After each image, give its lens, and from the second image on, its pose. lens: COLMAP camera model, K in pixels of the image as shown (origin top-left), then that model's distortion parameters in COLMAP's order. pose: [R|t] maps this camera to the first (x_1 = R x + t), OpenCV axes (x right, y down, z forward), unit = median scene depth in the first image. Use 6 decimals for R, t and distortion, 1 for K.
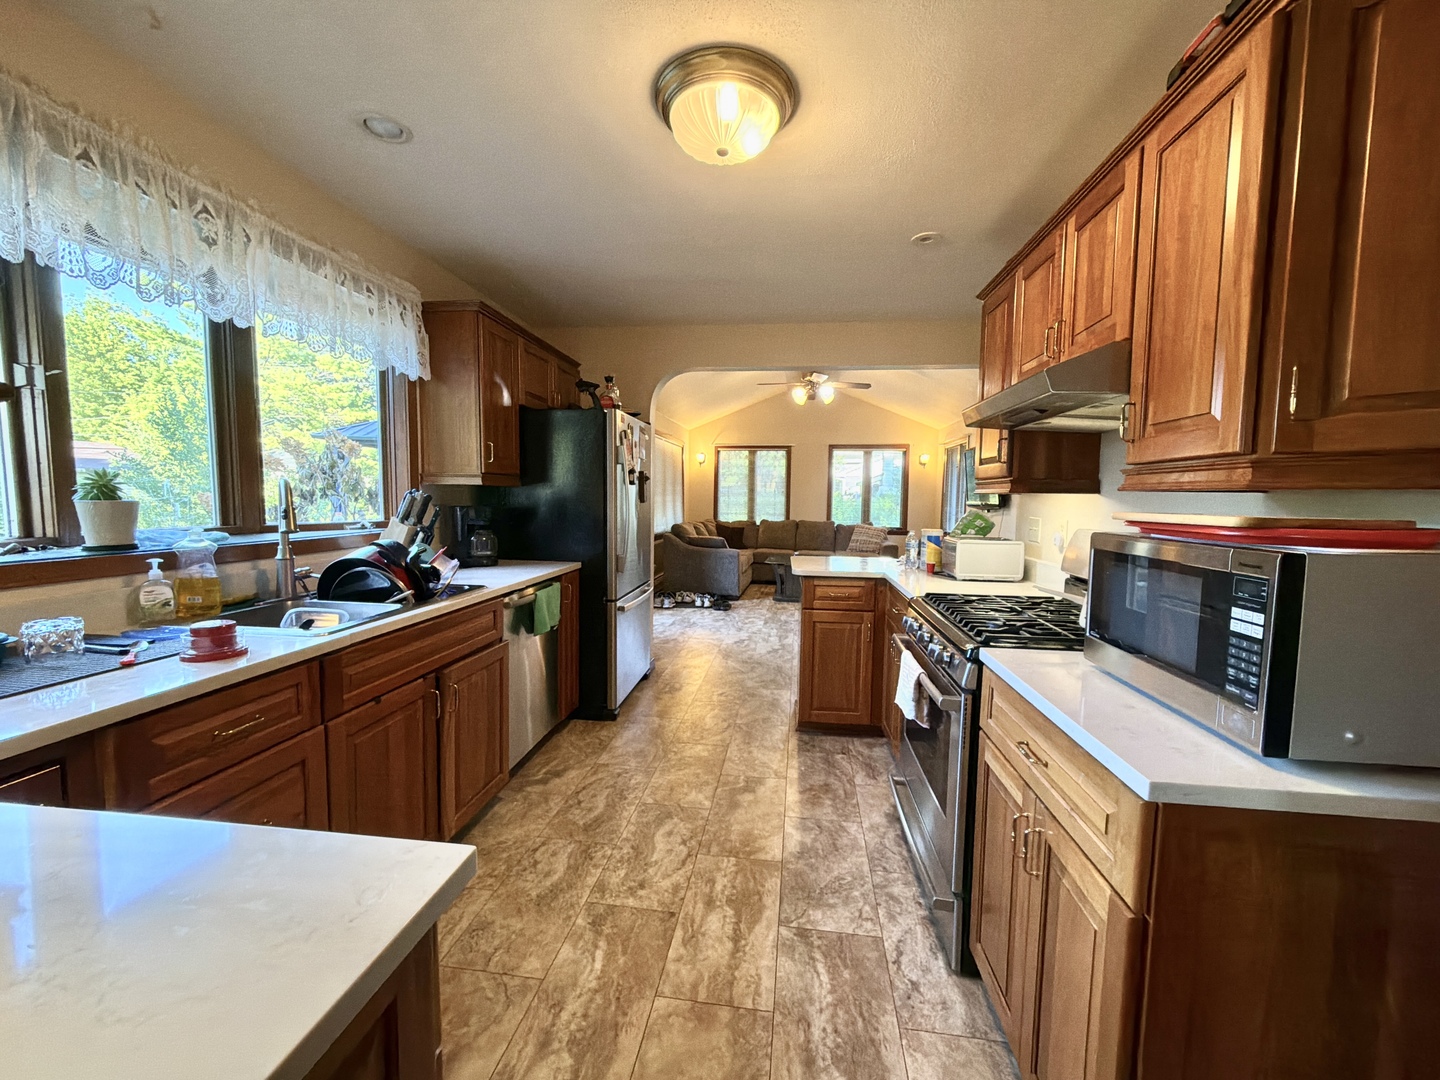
lens RADIAL K [[579.5, 0, 720.0], [0, 579.5, 540.0], [0, 0, 1]] dist [0.000081, 0.000021]
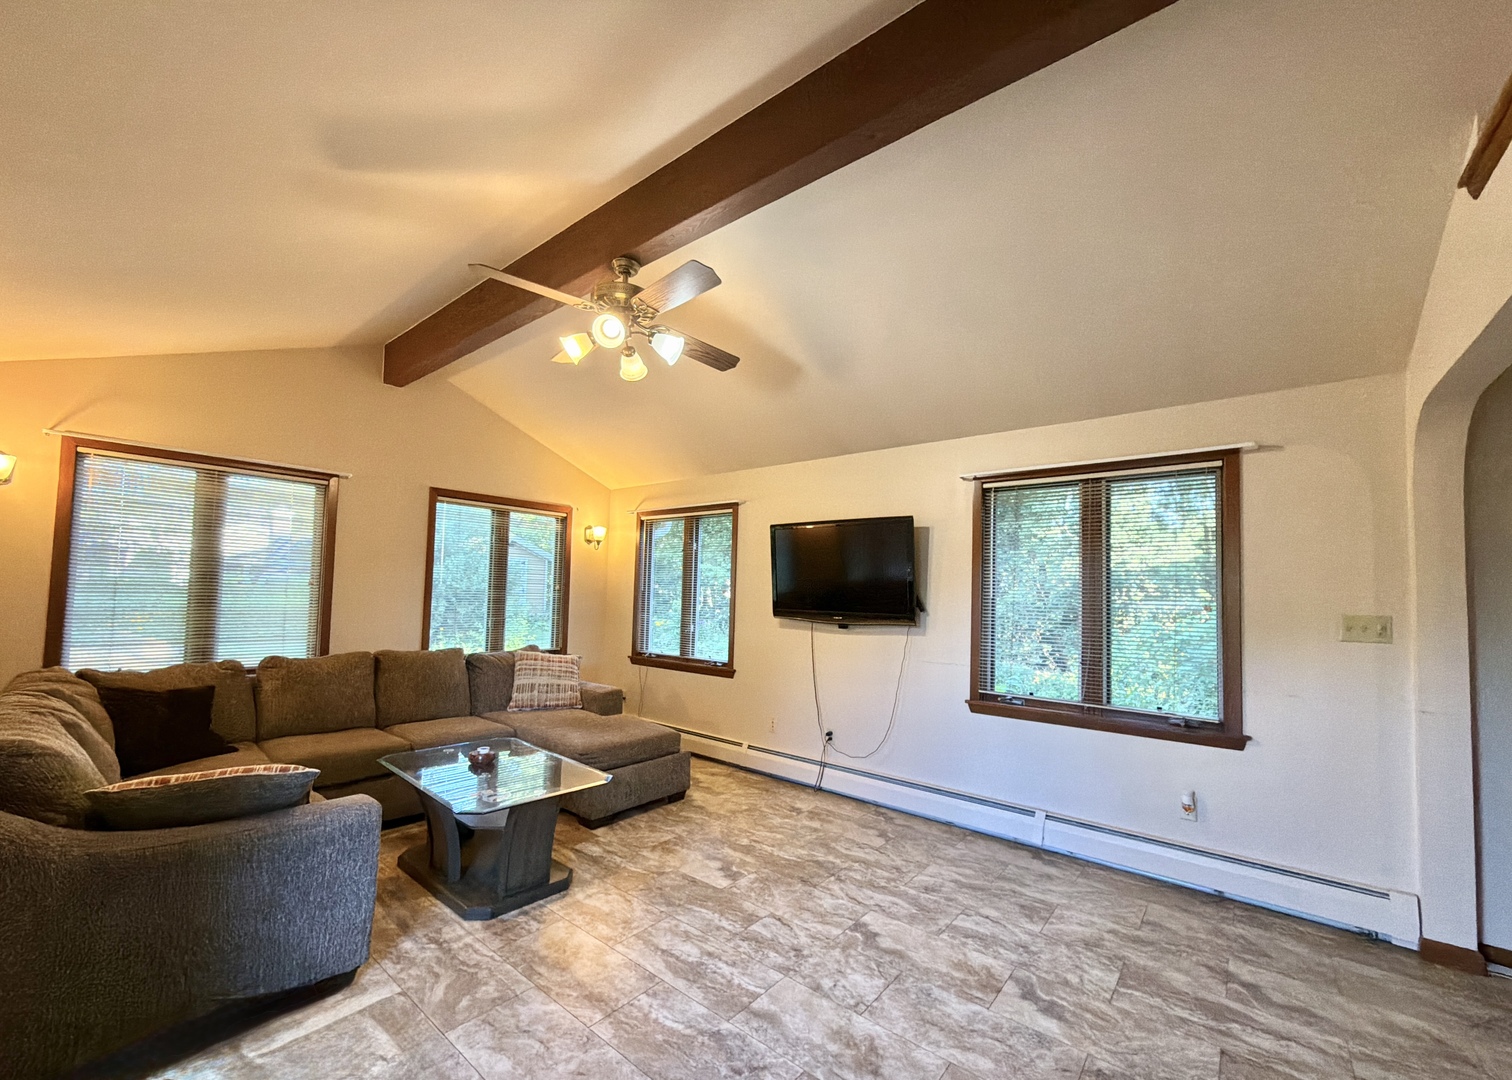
lens RADIAL K [[609.6, 0, 756.3], [0, 609.6, 567.9], [0, 0, 1]] dist [0.000679, 0.000111]
pose [[0.528762, 0.043946, 0.847631, -0.090004], [0.043654, 0.995929, -0.078867, -0.046364], [-0.847647, 0.078705, 0.524691, 0.504509]]
